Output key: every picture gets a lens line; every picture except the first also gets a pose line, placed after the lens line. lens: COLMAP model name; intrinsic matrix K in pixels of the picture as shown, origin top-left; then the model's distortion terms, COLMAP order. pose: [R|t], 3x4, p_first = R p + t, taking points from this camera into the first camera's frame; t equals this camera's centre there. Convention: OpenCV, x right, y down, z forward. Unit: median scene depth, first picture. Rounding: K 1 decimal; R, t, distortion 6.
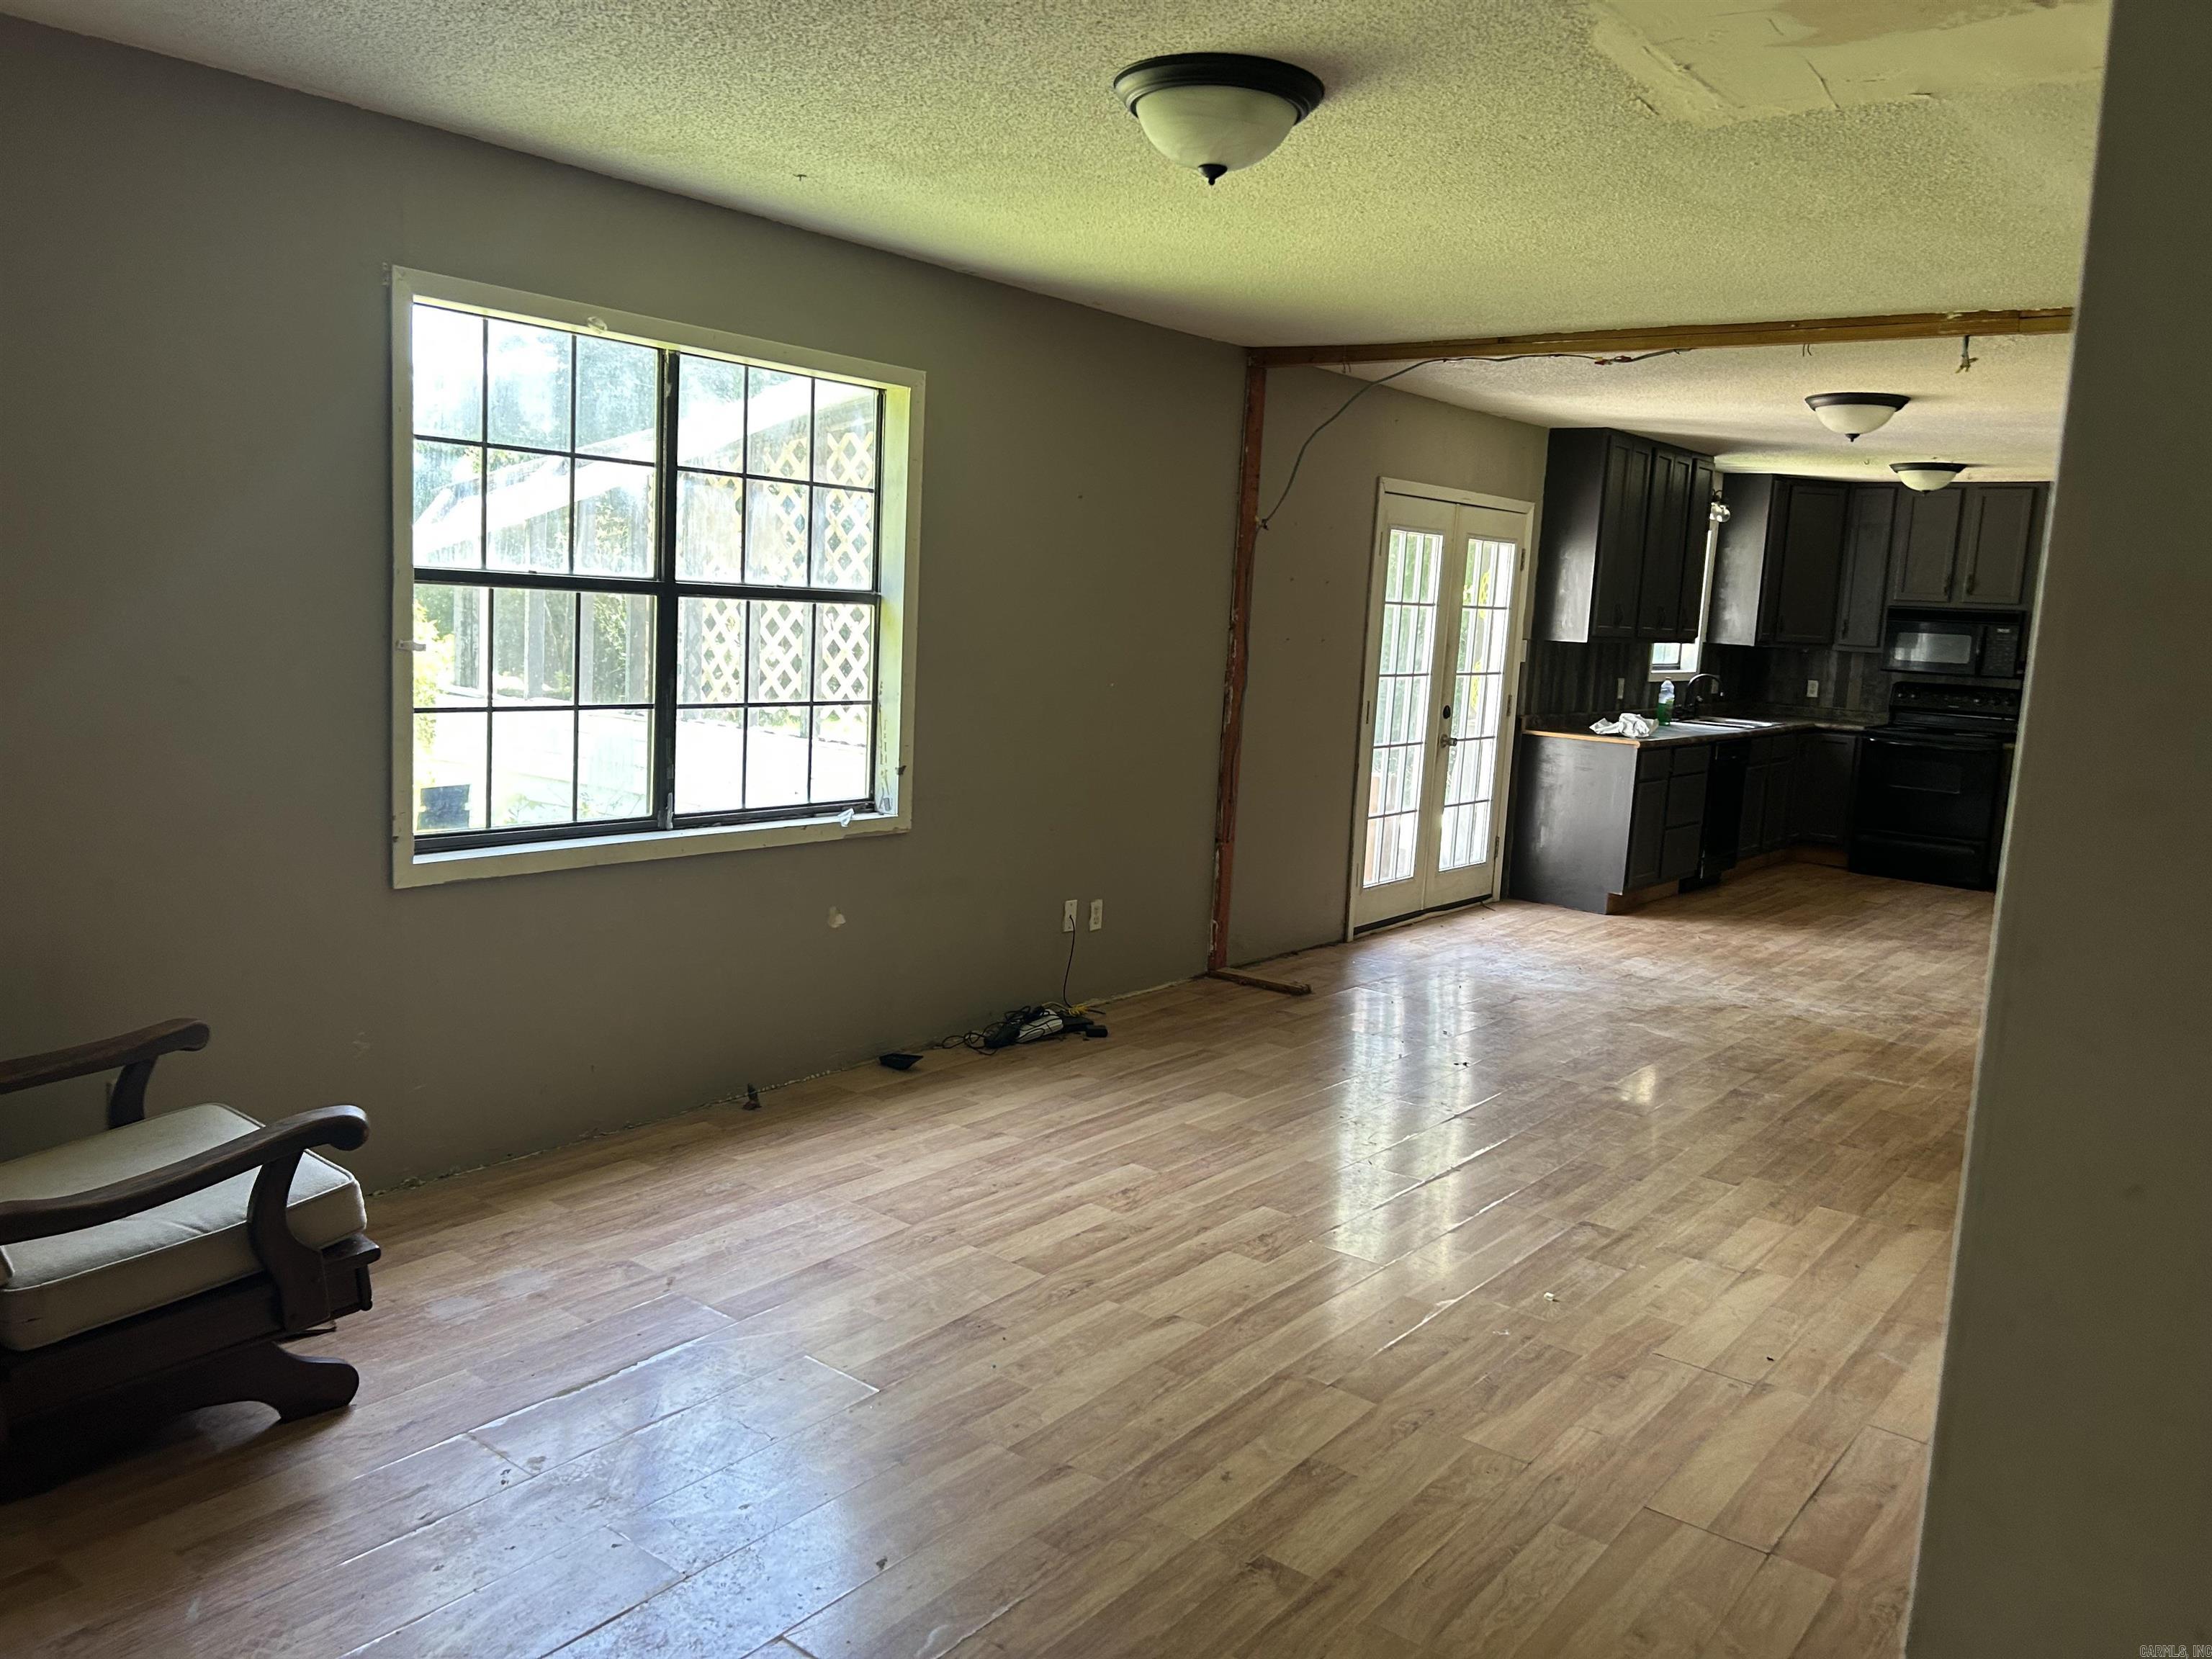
lens RADIAL K [[1669.6, 0, 1087.2], [0, 1669.6, 822.3], [0, 0, 1]] dist [0.080364, -0.105675]
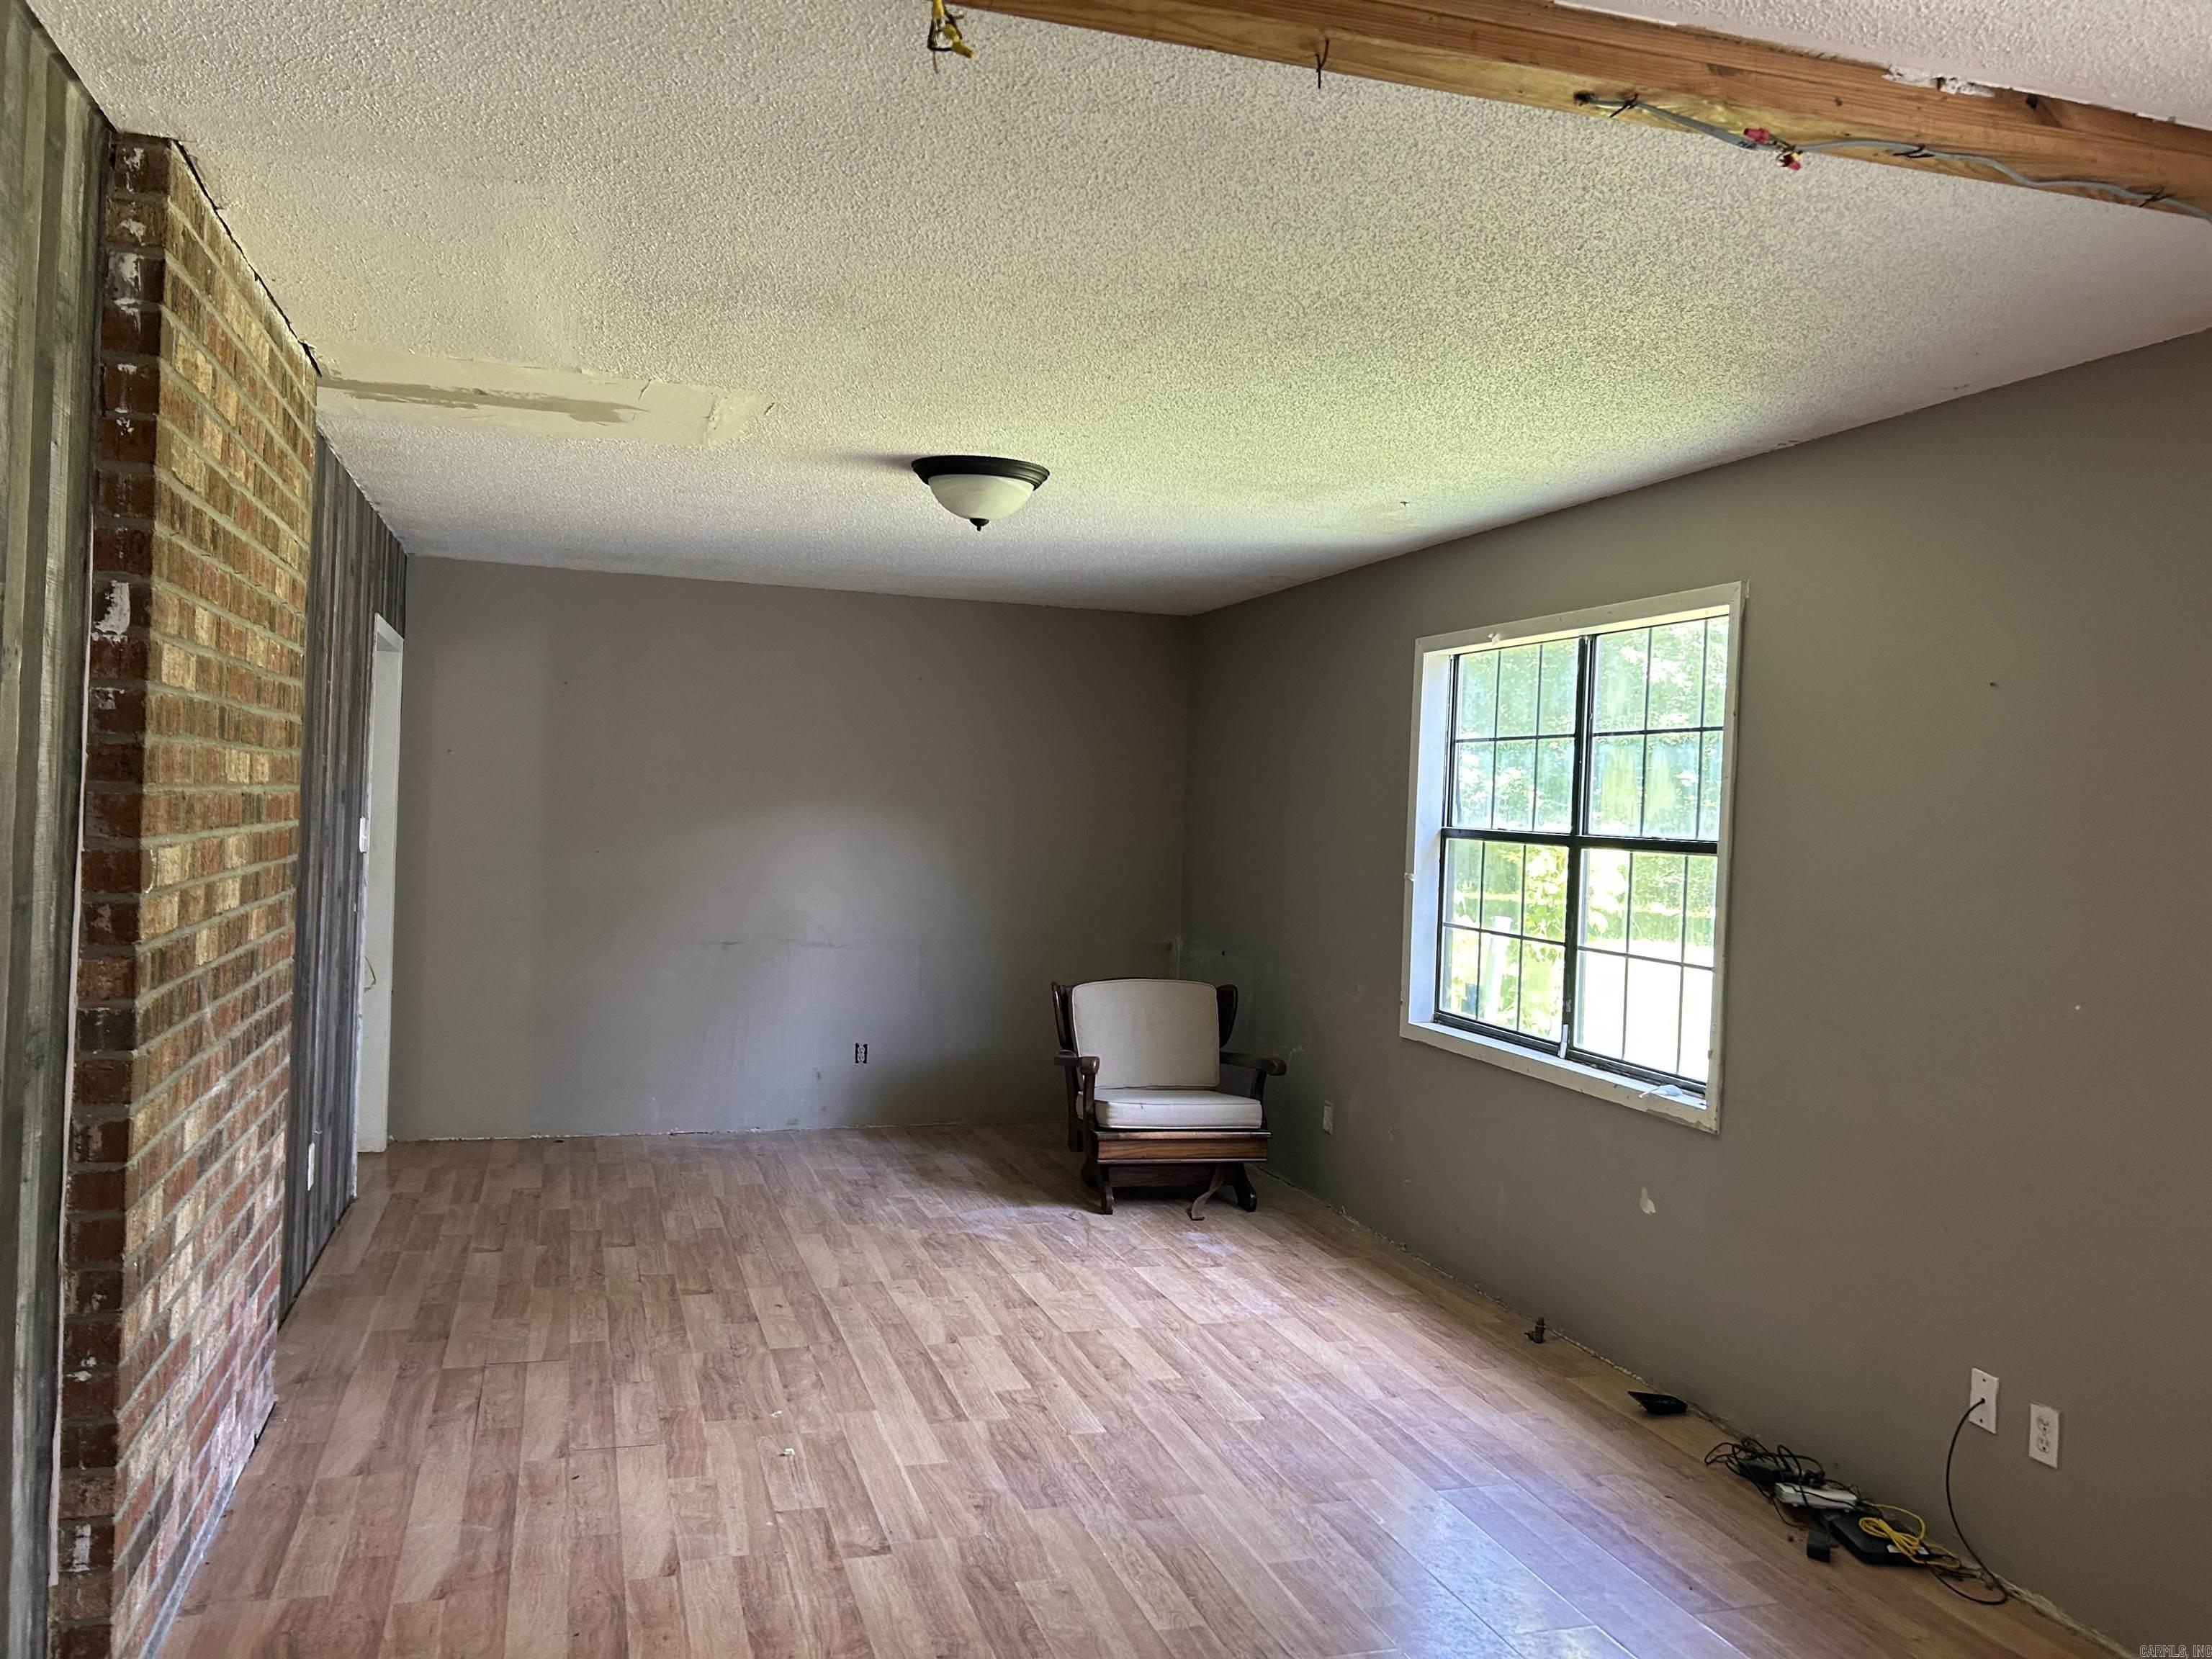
lens RADIAL K [[1669.6, 0, 1087.2], [0, 1669.6, 822.3], [0, 0, 1]] dist [0.080364, -0.105675]
pose [[-0.564280, -0.068528, -0.822735, 0.875321], [-0.184434, 0.981827, 0.044716, -0.143995], [0.804719, 0.176973, -0.566664, 1.397184]]
